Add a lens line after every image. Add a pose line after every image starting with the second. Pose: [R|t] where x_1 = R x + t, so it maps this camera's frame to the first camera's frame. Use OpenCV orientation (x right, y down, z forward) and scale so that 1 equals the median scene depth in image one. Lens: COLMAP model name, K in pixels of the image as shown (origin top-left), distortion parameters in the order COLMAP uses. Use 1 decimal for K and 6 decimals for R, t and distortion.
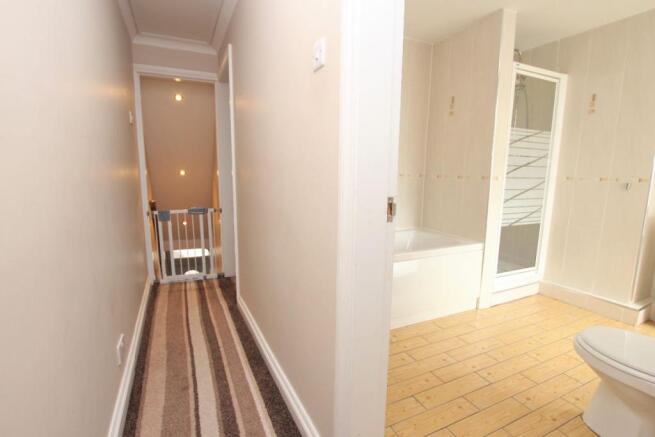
lens RADIAL K [[329.0, 0, 327.0], [0, 329.0, 222.9], [0, 0, 1]] dist [-0.016767, 0.001404]
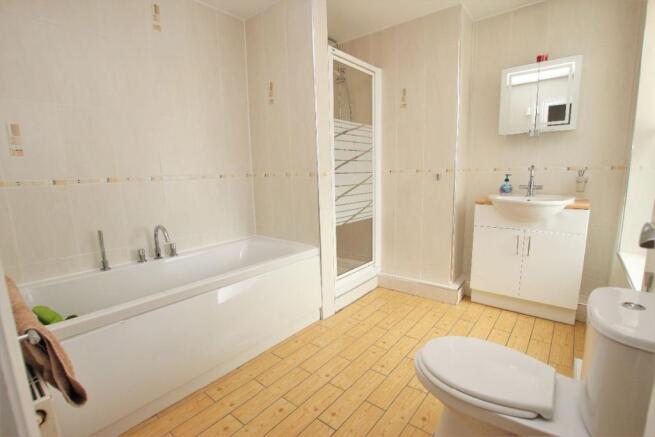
lens RADIAL K [[310.0, 0, 331.2], [0, 310.0, 223.5], [0, 0, 1]] dist [-0.018307, 0.000512]
pose [[0.903990, -0.106292, 0.414130, 0.155098], [0.103604, 0.994195, 0.029019, -0.023361], [-0.414811, 0.016673, 0.909755, 0.204218]]
